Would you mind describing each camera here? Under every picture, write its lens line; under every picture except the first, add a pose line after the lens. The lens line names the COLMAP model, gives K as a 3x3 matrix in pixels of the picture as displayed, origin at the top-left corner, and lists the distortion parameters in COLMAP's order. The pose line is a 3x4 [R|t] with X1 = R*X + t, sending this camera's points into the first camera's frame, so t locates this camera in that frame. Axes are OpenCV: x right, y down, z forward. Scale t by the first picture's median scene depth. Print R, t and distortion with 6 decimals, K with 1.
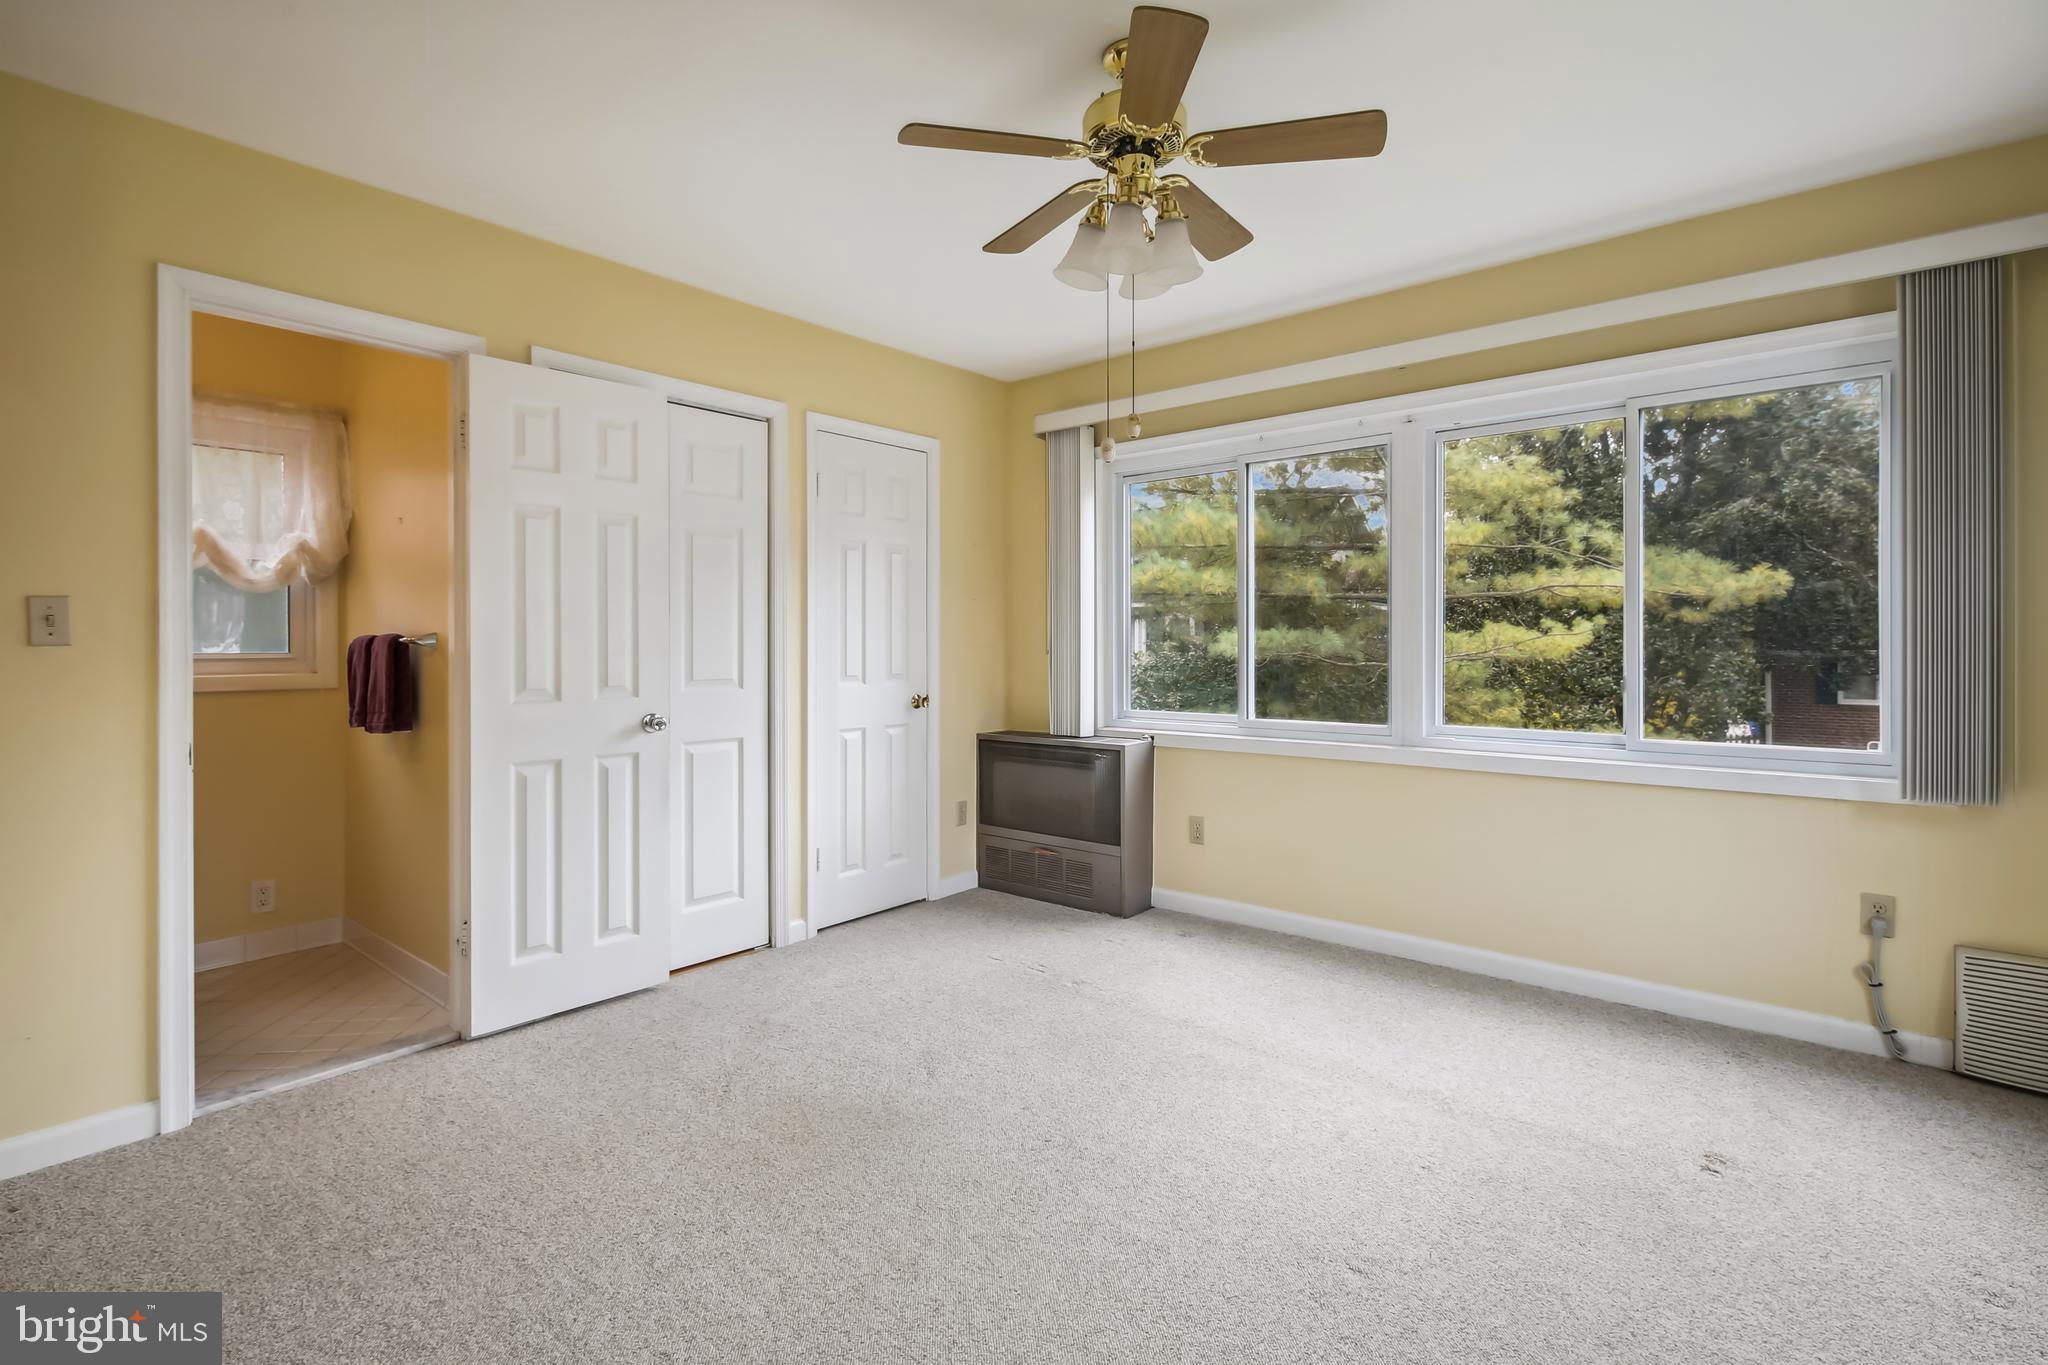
lens RADIAL K [[984.5, 0, 1026.0], [0, 984.5, 641.1], [0, 0, 1]] dist [-0.018030, -0.000315]
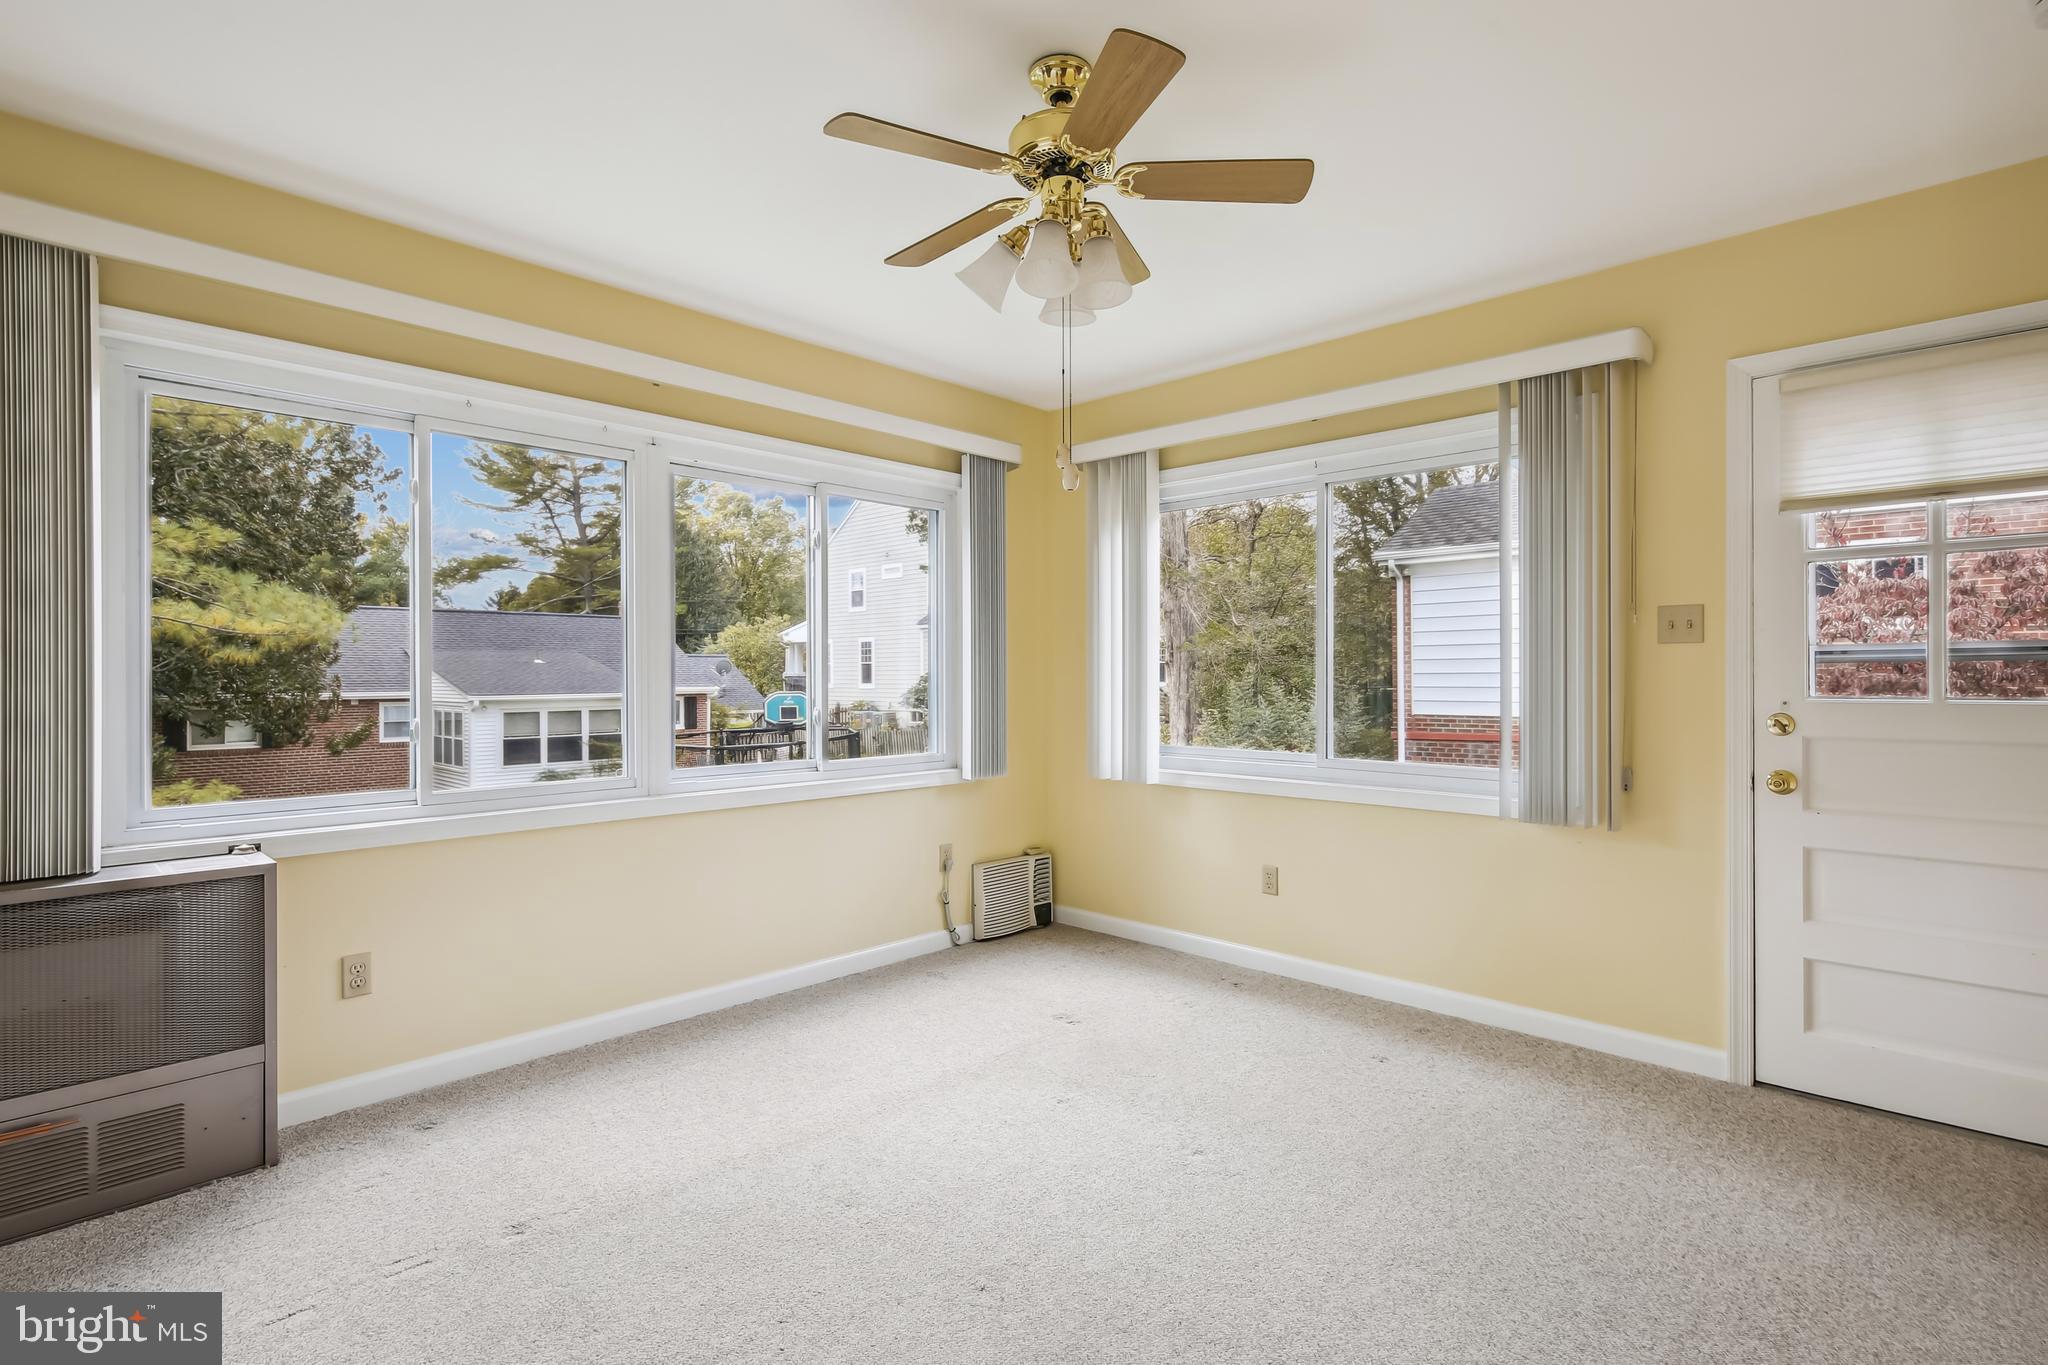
lens RADIAL K [[1000.4, 0, 1024.0], [0, 1000.4, 682.5], [0, 0, 1]] dist [-0.012296, 0.000371]
pose [[0.025423, -0.001194, 0.999676, -0.644047], [0.004113, 0.999991, 0.001090, 0.000874], [-0.999668, 0.004084, 0.025428, 0.748479]]
